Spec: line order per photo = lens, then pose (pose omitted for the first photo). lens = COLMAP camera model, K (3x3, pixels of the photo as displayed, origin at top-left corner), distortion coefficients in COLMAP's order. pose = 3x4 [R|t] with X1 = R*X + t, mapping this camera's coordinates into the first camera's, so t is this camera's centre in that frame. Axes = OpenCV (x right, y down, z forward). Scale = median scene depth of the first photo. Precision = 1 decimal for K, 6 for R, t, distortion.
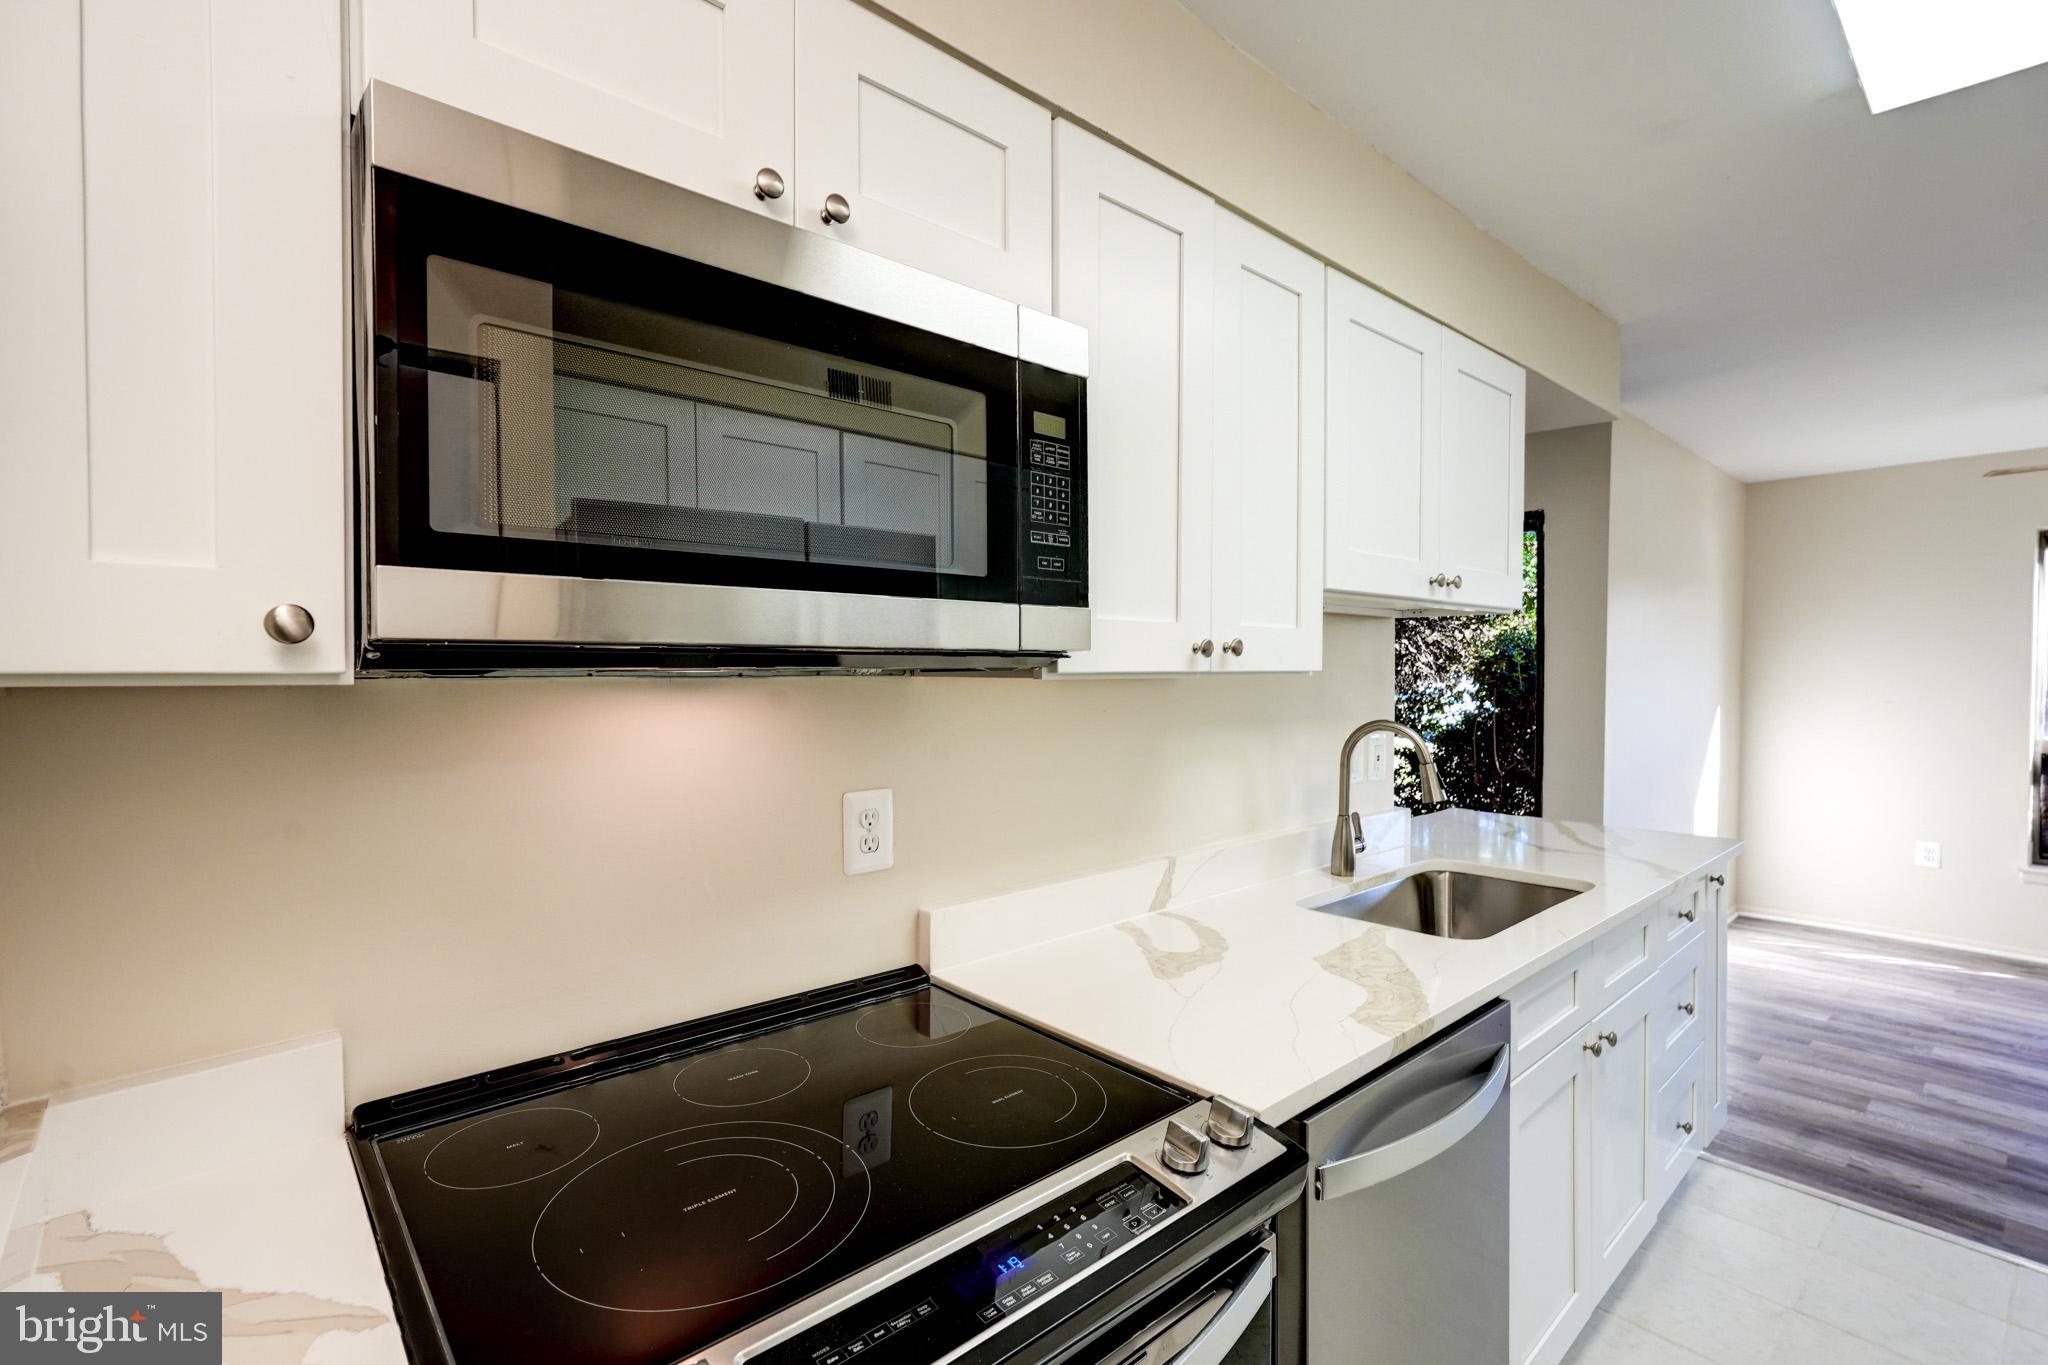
lens RADIAL K [[918.8, 0, 1016.8], [0, 918.8, 684.0], [0, 0, 1]] dist [-0.015596, 0.009785]
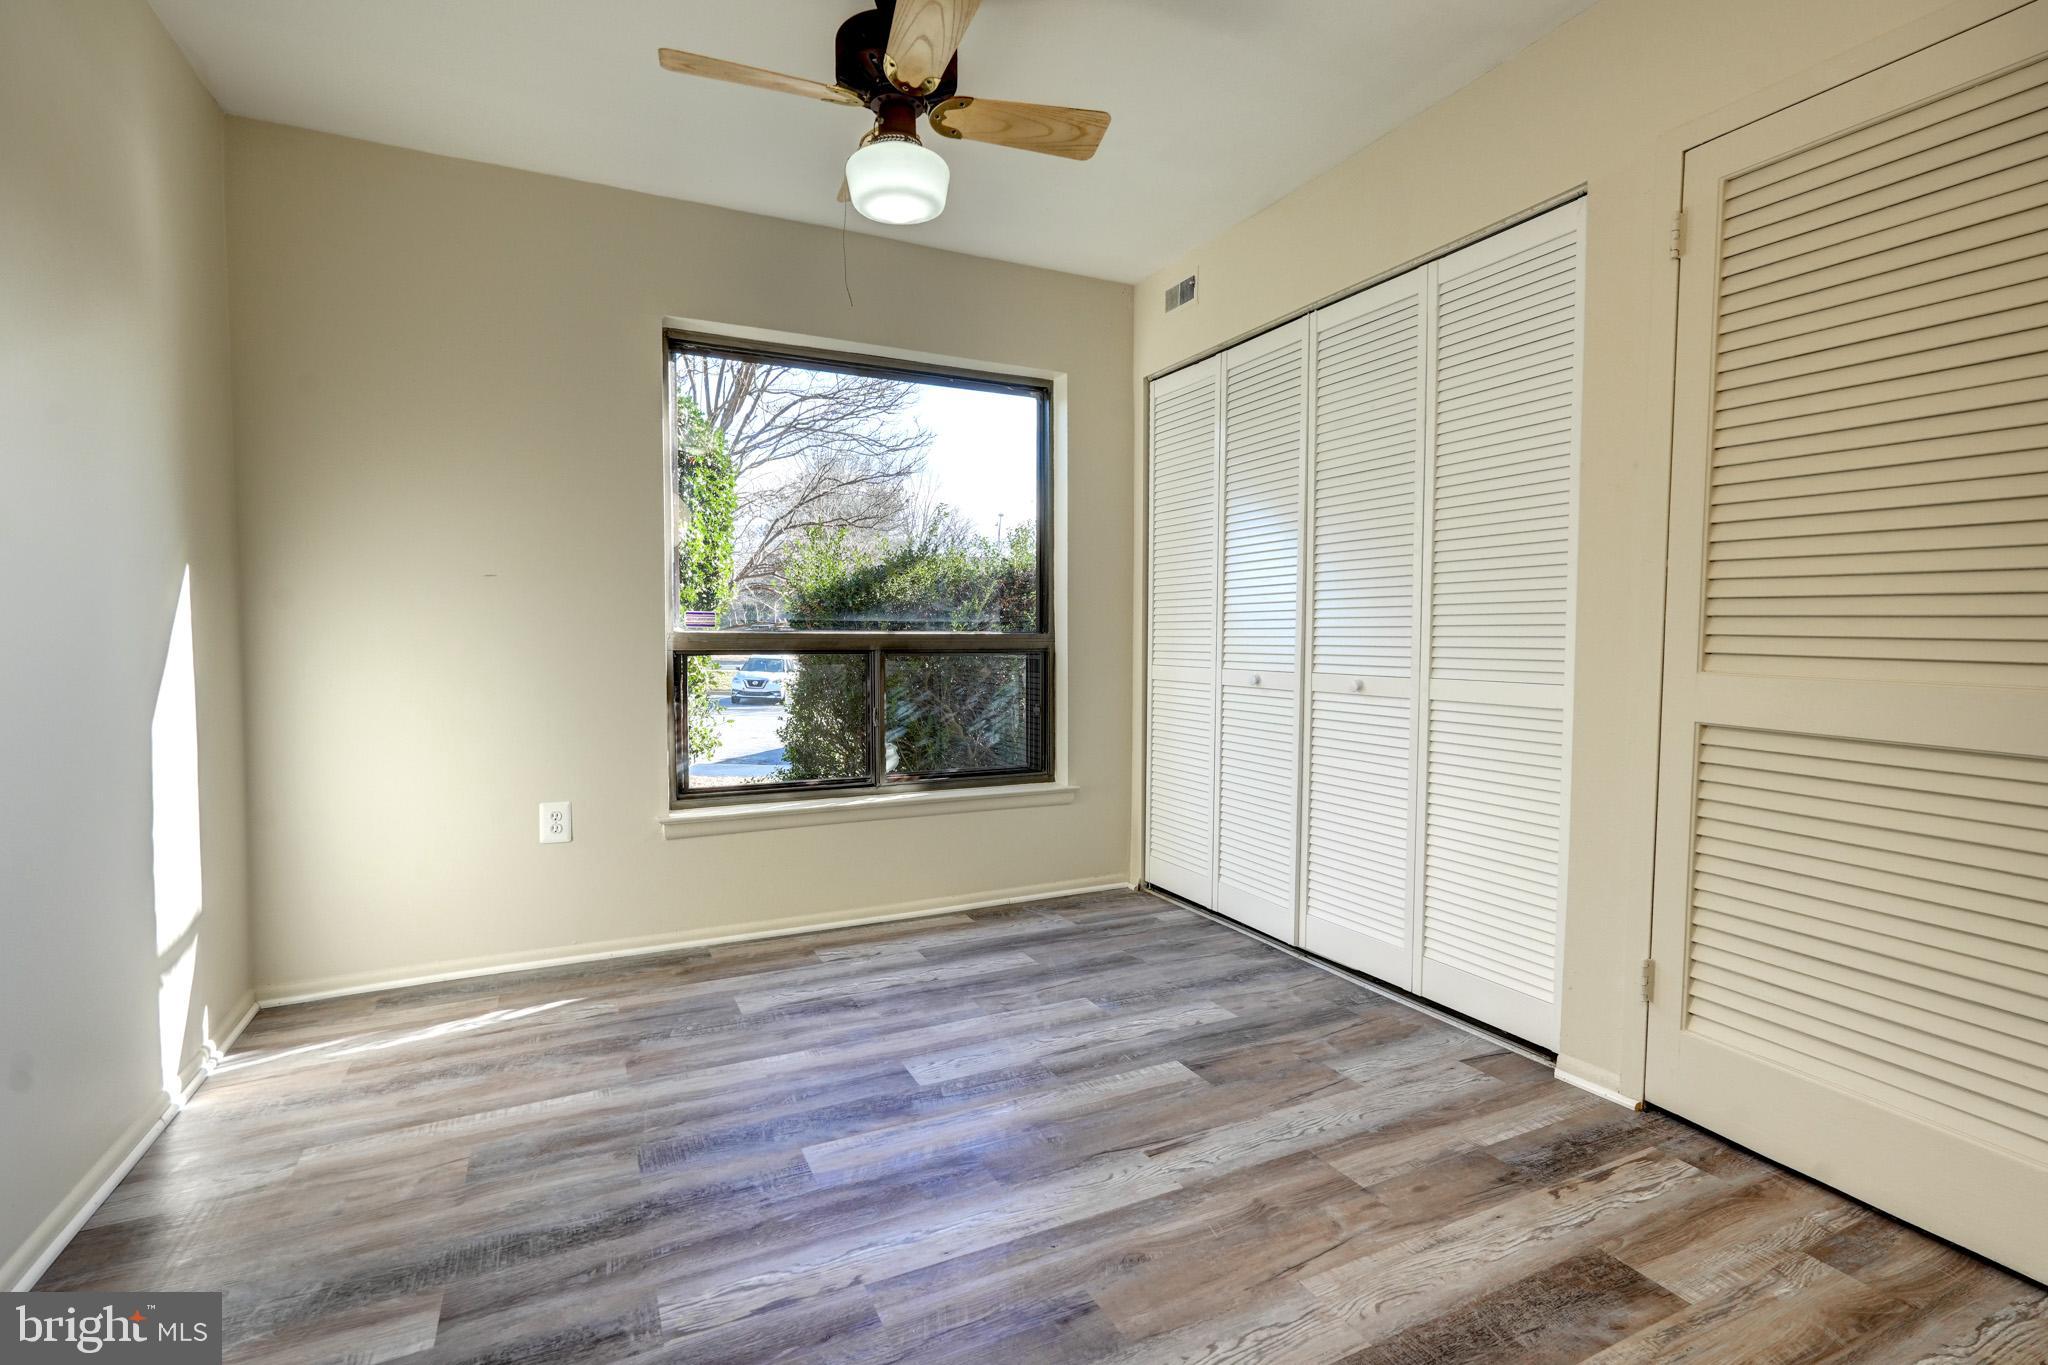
lens RADIAL K [[949.4, 0, 1034.6], [0, 949.4, 685.4], [0, 0, 1]] dist [-0.012774, 0.012158]
pose [[0.253171, -0.047692, 0.966245, 0.600456], [0.017833, 0.998844, 0.044628, 0.091418], [-0.967257, 0.005933, 0.253729, 0.676804]]
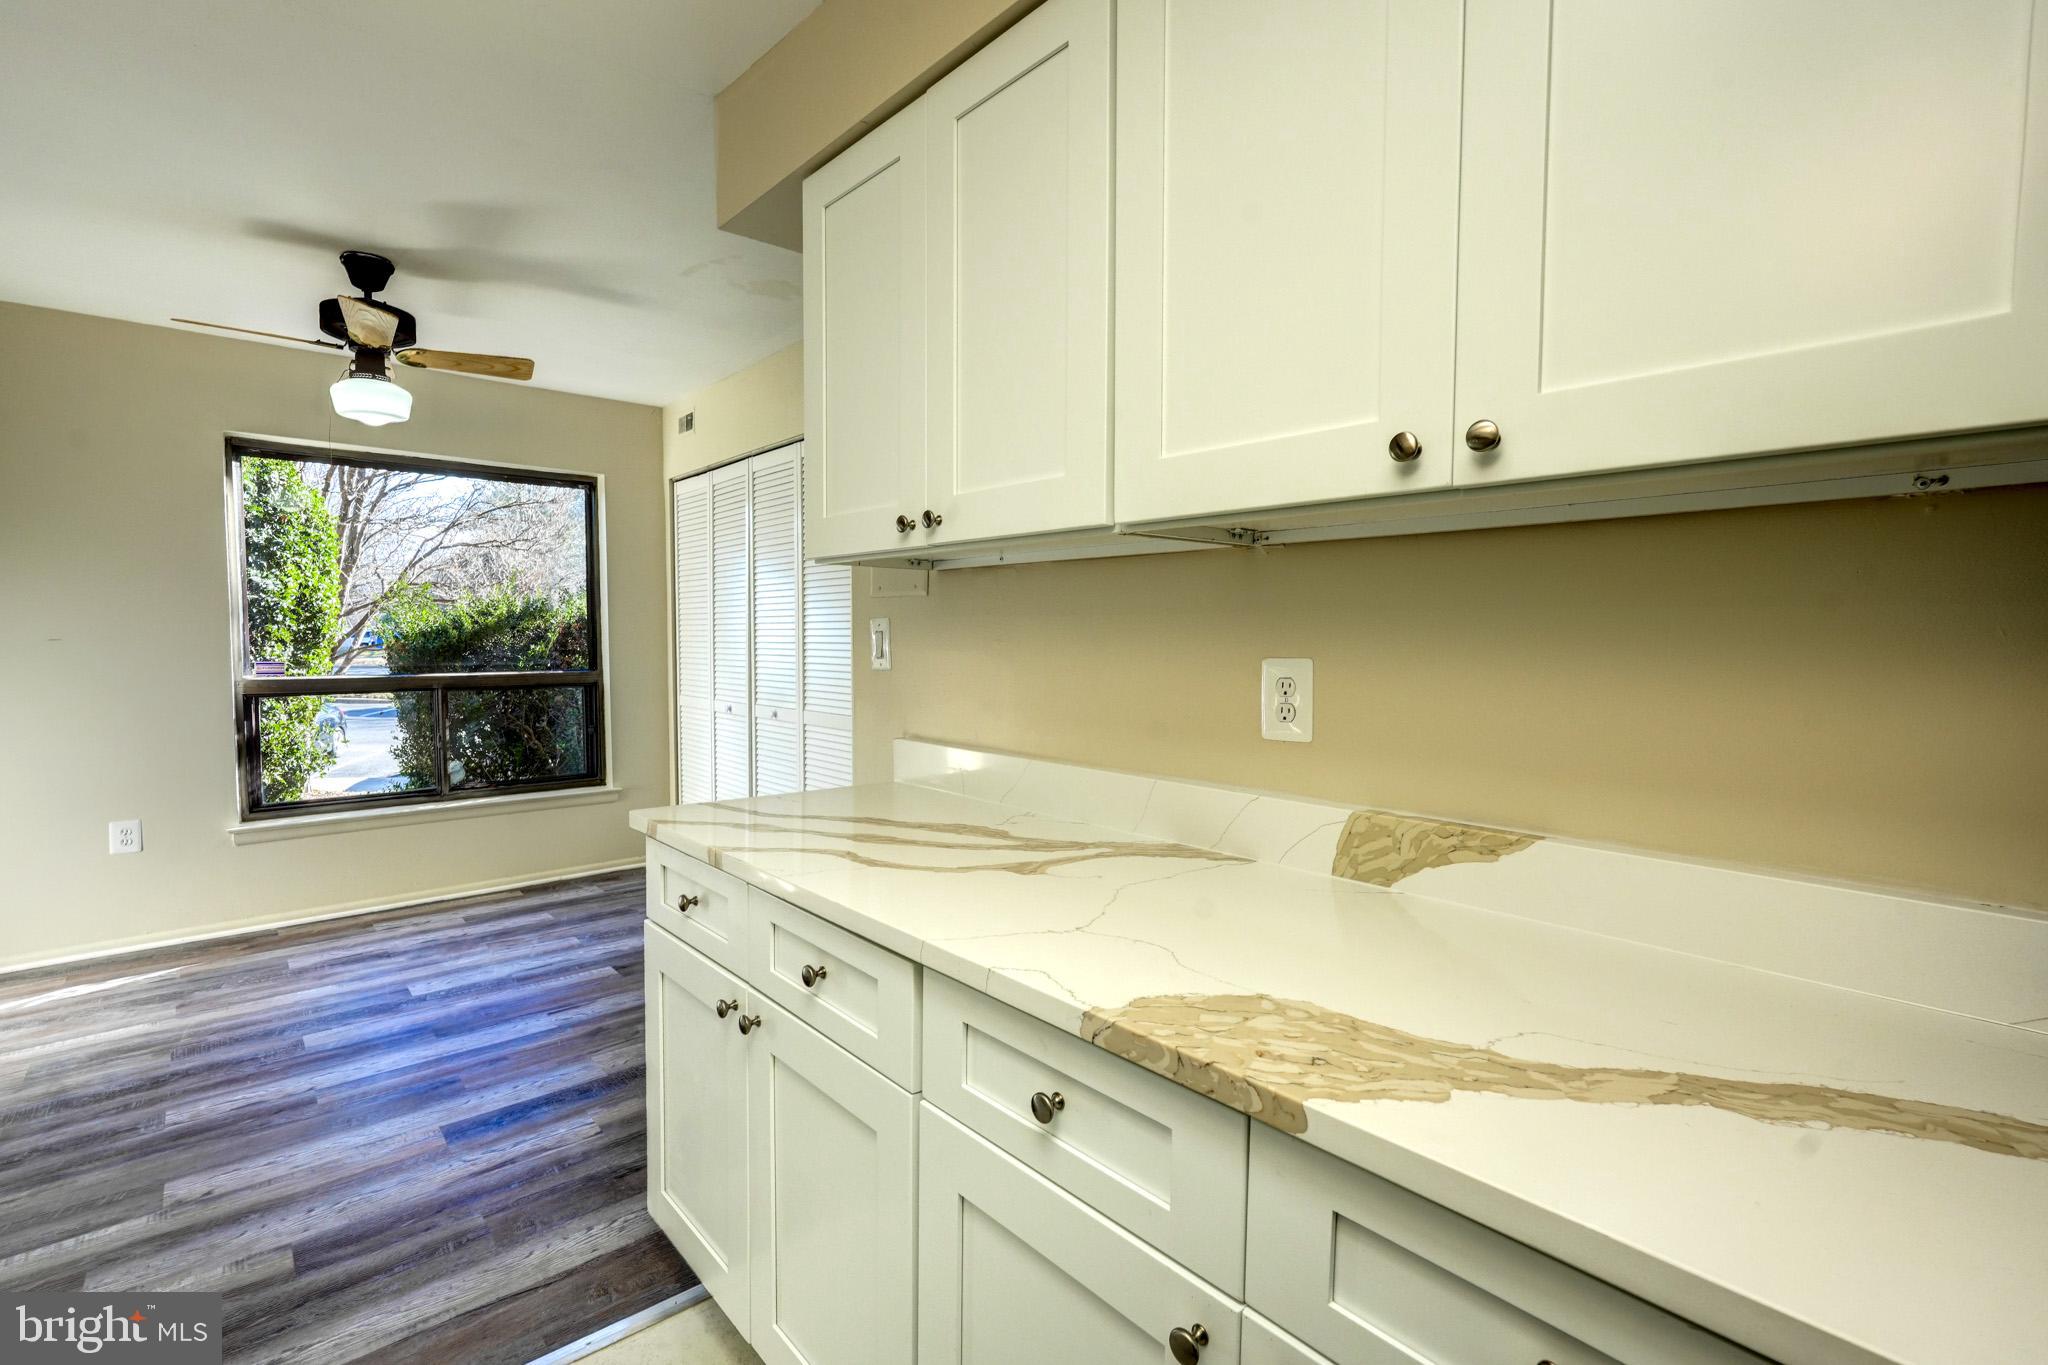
lens RADIAL K [[927.5, 0, 1031.0], [0, 927.5, 682.6], [0, 0, 1]] dist [-0.010449, 0.007735]
pose [[-0.009725, -0.050908, 0.998656, 0.283177], [0.019516, 0.998503, 0.051090, 0.040754], [-0.999762, 0.019987, -0.008717, 0.313019]]
